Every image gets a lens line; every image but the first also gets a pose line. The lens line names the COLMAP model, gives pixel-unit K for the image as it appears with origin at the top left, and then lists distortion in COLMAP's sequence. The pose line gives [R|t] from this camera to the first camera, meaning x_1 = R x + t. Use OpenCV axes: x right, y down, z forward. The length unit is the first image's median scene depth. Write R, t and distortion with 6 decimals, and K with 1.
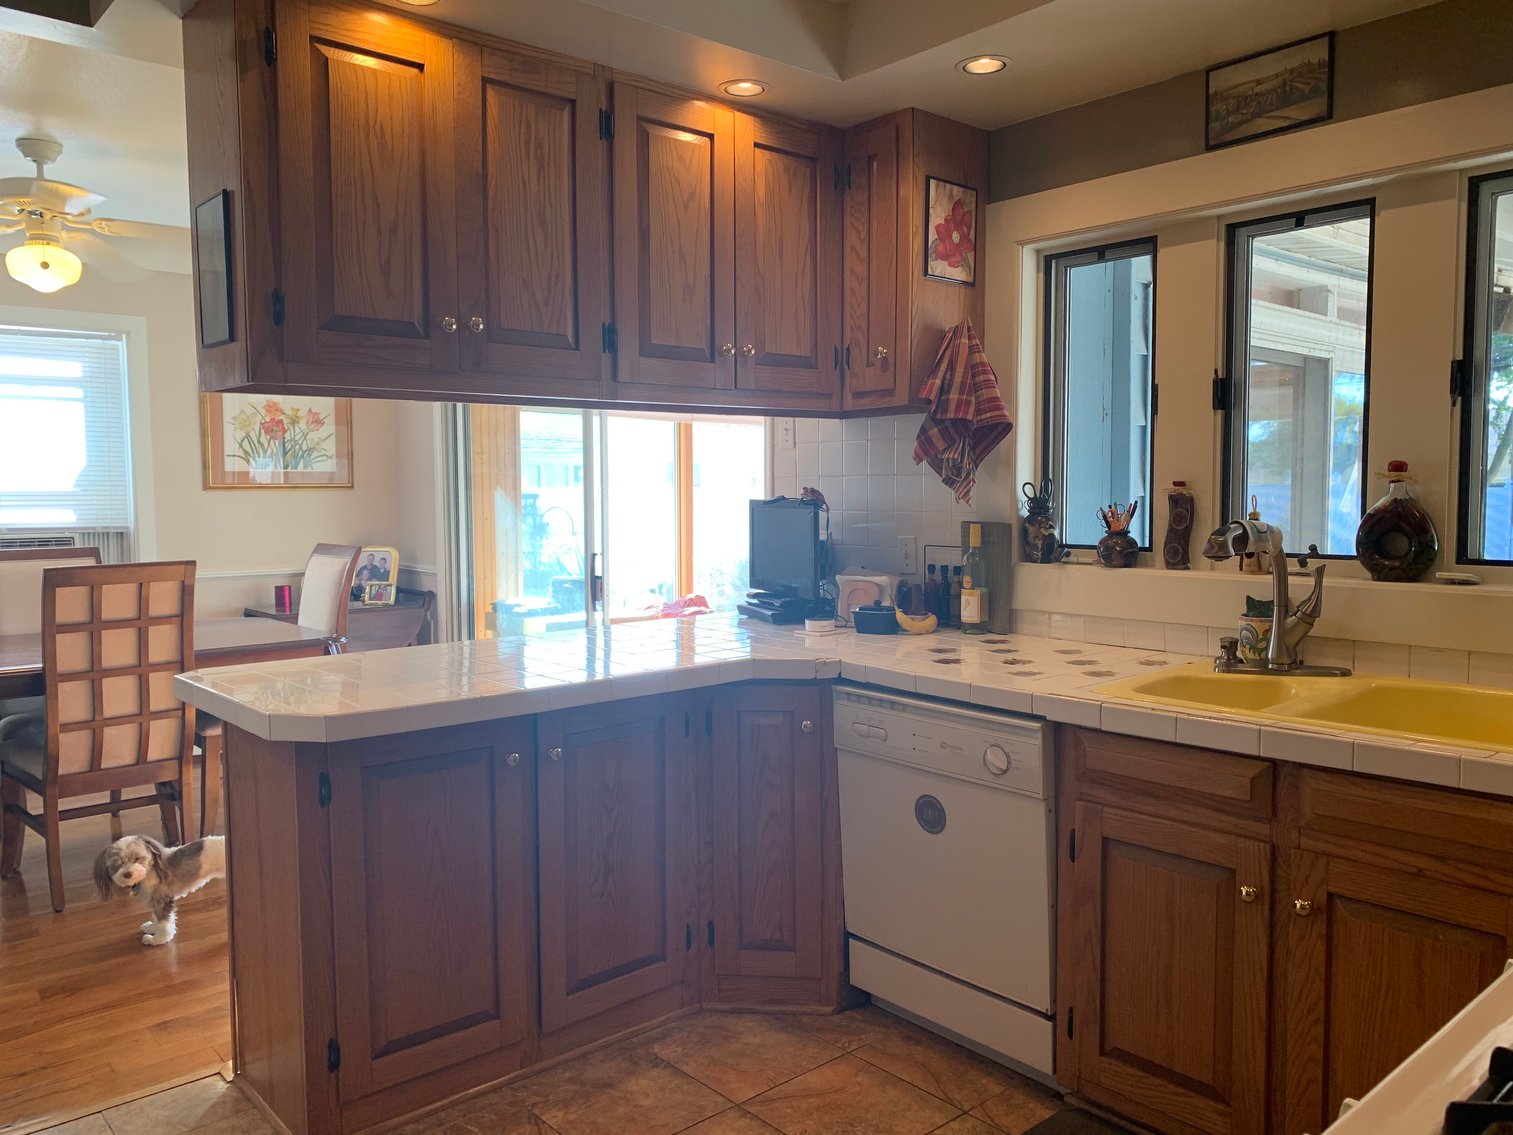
lens RADIAL K [[1163.8, 0, 756.5], [0, 1163.8, 567.3], [0, 0, 1]] dist [0.049966, -0.041606]
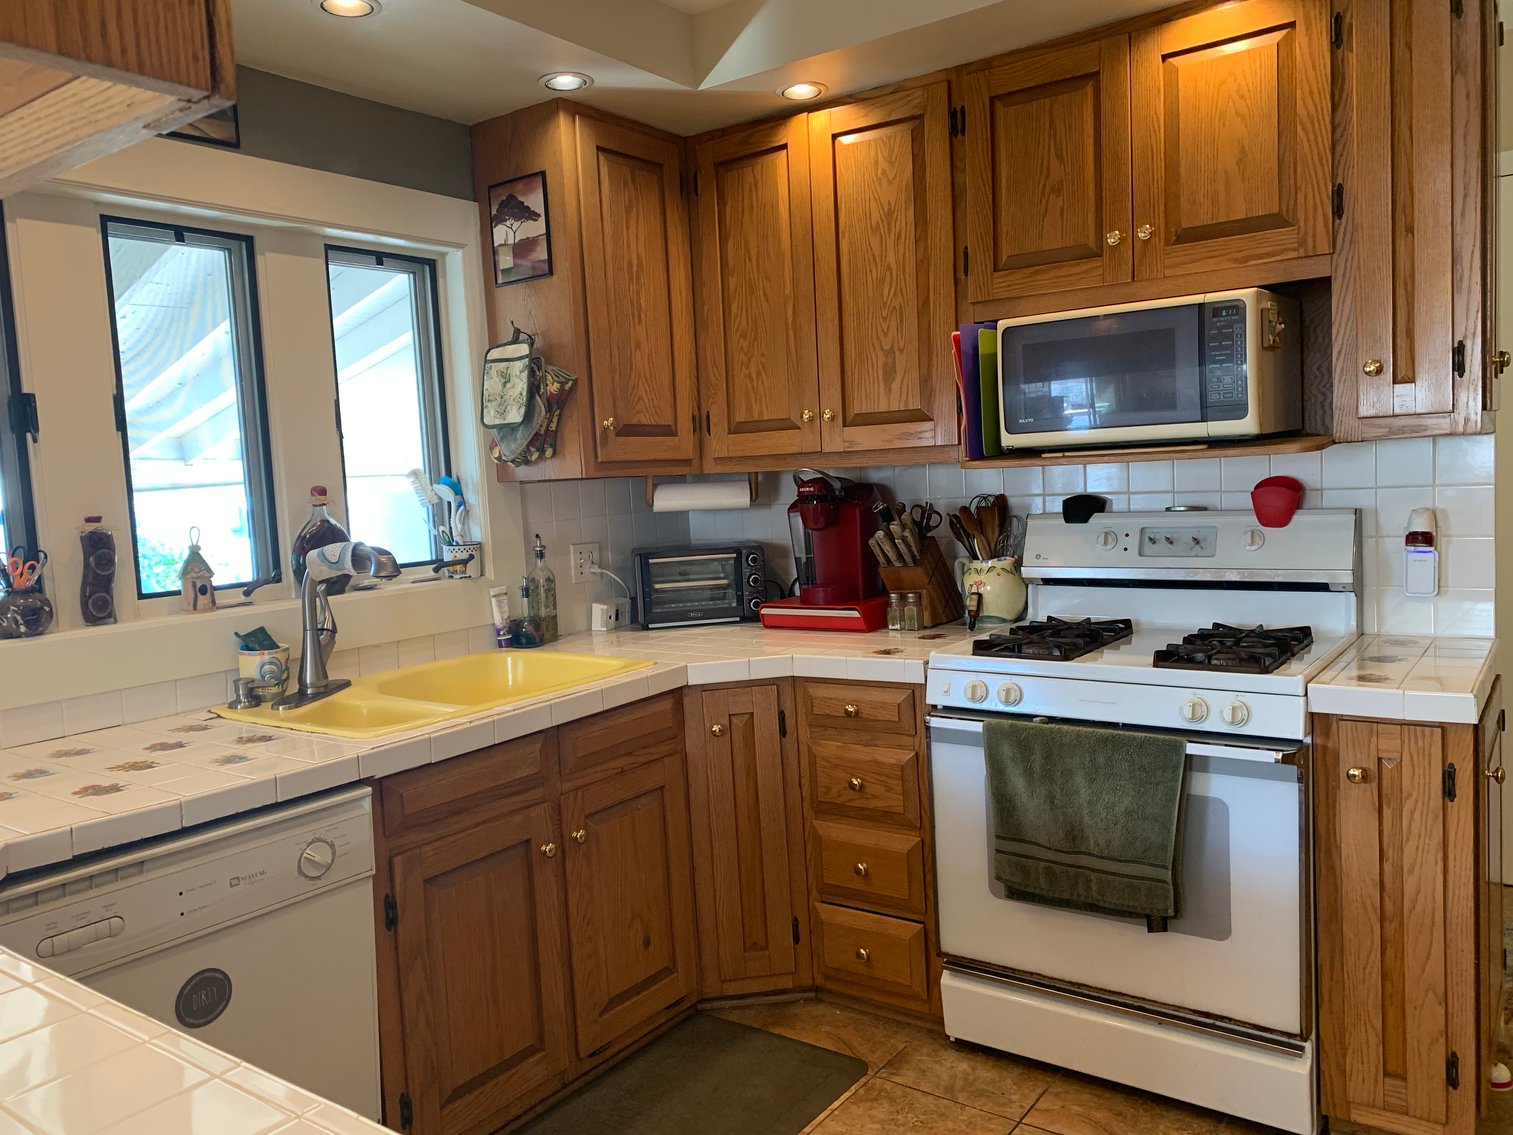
lens RADIAL K [[1163.8, 0, 756.7], [0, 1163.8, 563.7], [0, 0, 1]] dist [0.049966, -0.041606]
pose [[-0.215568, -0.062800, 0.974467, -0.615274], [0.121721, 0.988419, 0.090625, -0.067980], [-0.968873, 0.138149, -0.205427, 0.836546]]
